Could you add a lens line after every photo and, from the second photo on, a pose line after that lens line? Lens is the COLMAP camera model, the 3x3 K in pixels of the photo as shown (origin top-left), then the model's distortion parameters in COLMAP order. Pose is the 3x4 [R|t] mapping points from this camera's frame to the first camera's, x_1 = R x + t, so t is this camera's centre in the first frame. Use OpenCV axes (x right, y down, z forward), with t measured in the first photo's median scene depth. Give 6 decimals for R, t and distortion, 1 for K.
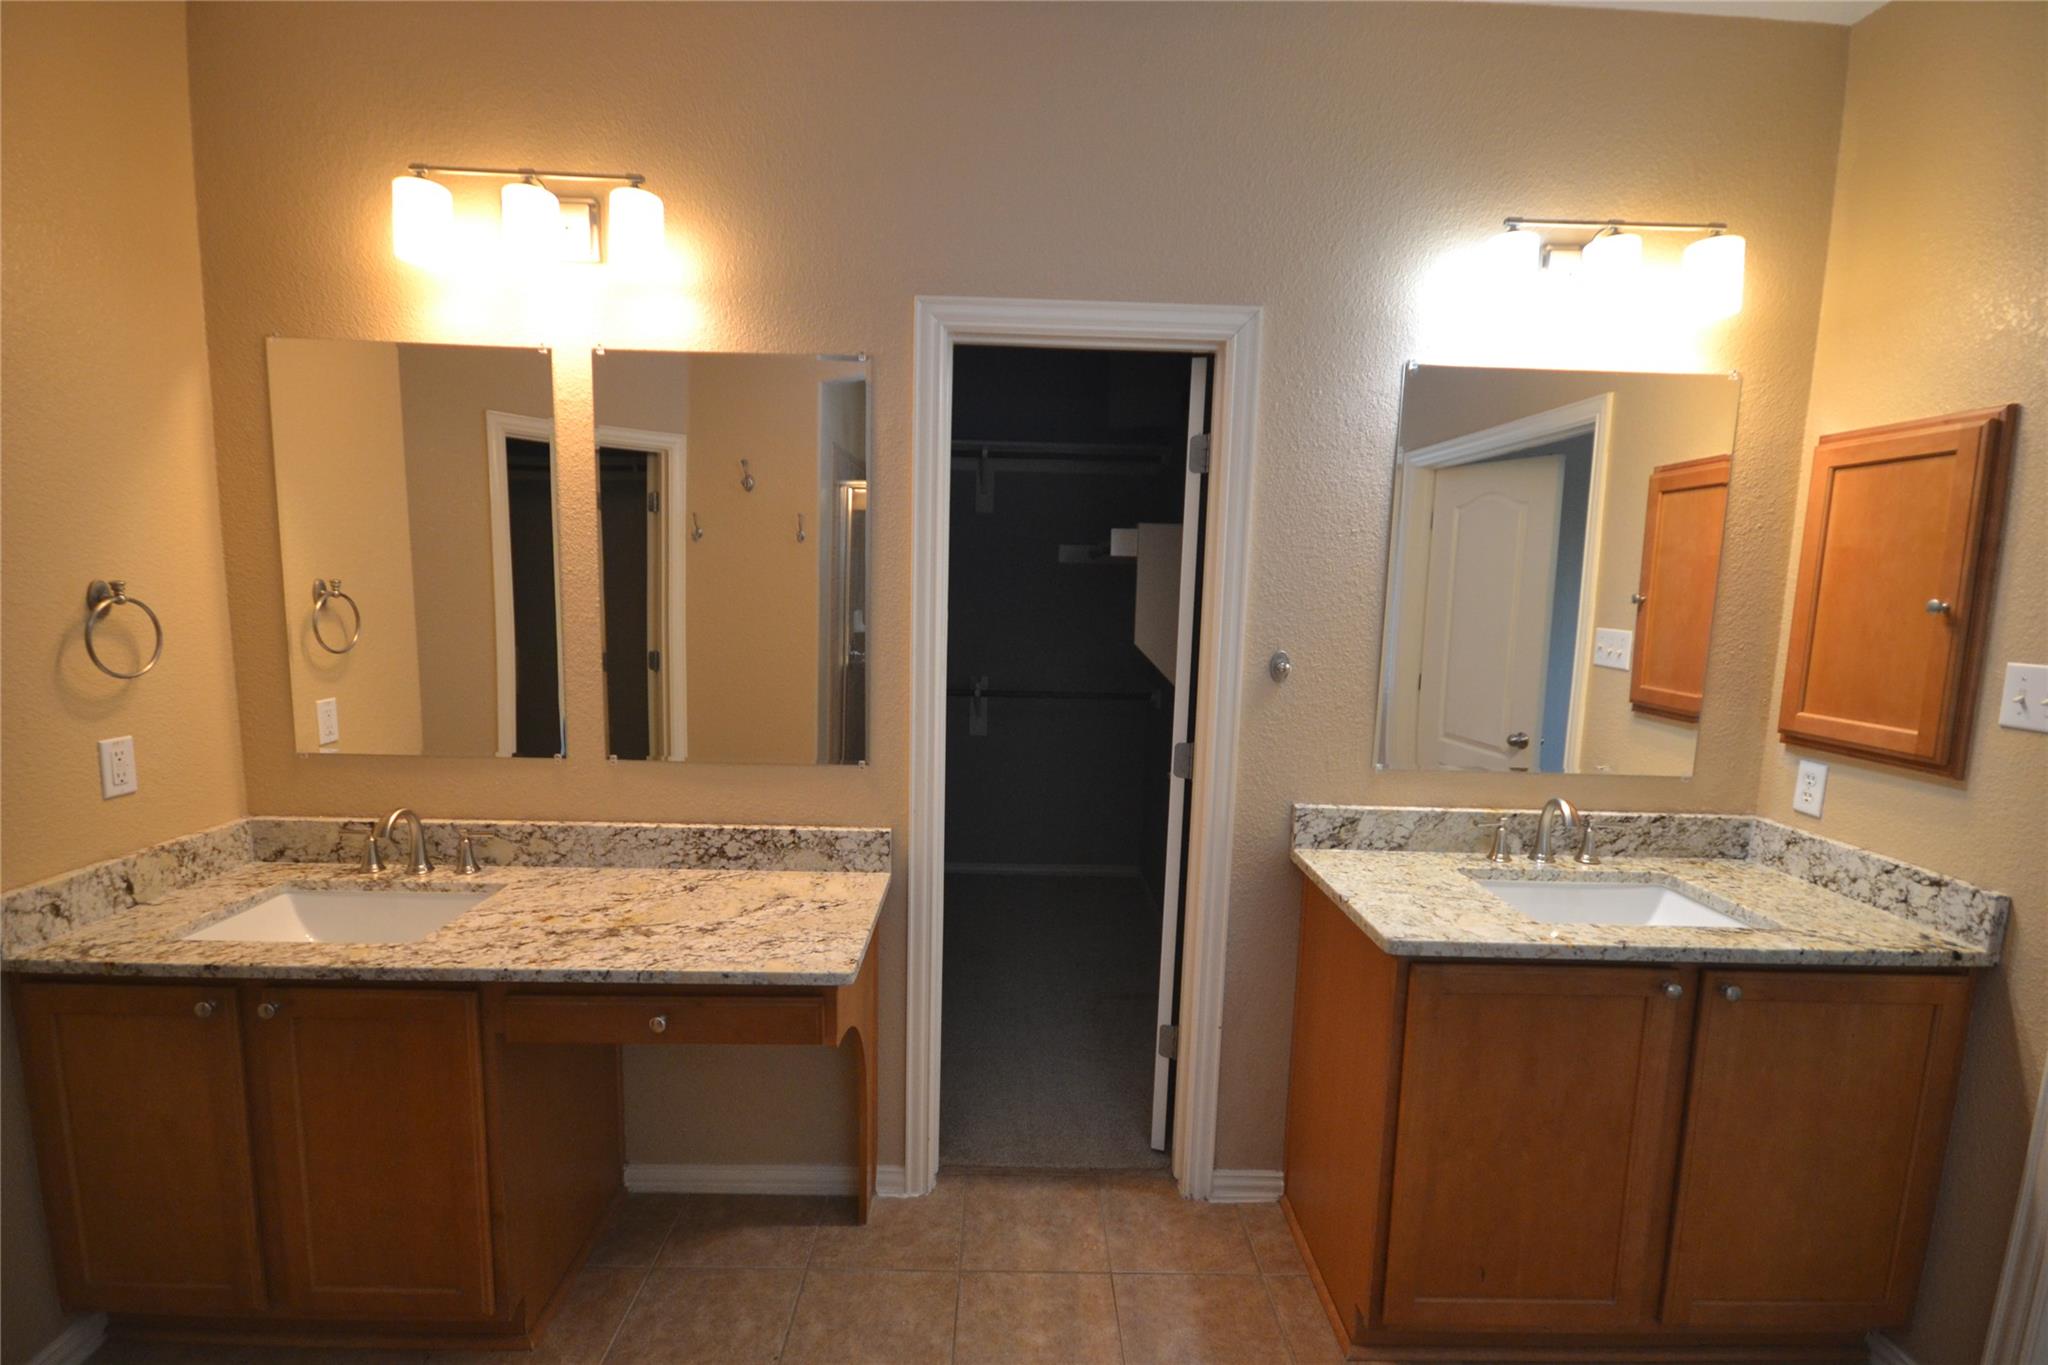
lens RADIAL K [[891.7, 0, 1031.8], [0, 891.7, 685.0], [0, 0, 1]] dist [-0.008093, 0.000648]
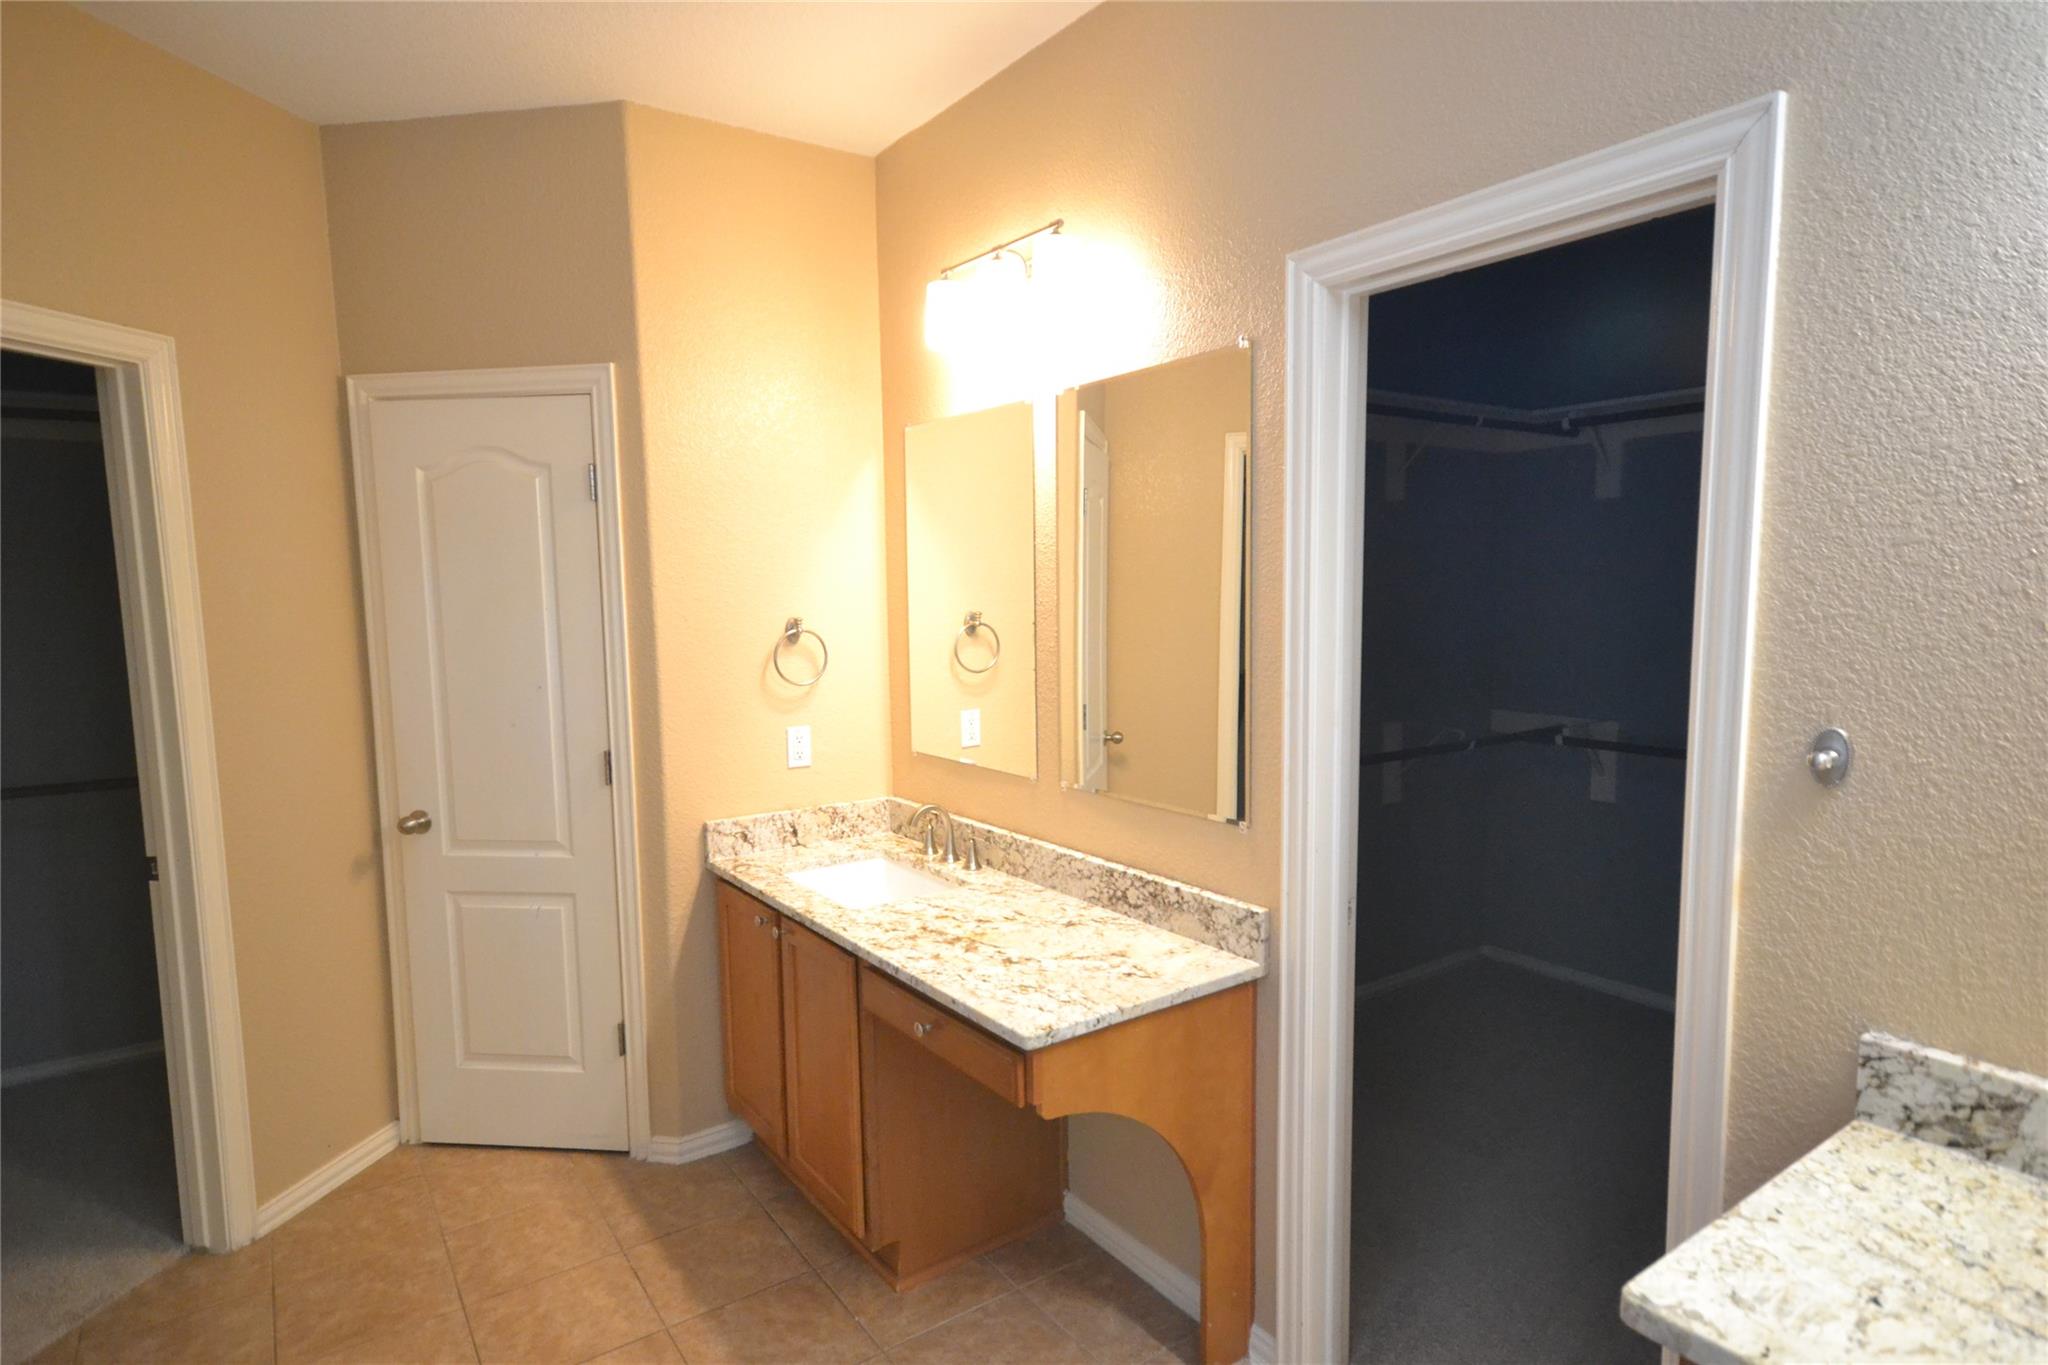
lens RADIAL K [[1062.8, 0, 1009.0], [0, 1062.8, 683.8], [0, 0, 1]] dist [-0.001579, 0.001994]
pose [[0.574787, 0.040198, -0.817315, 0.498685], [-0.064880, 0.997887, 0.003452, -0.033668], [0.815727, 0.051043, 0.576181, 0.244063]]
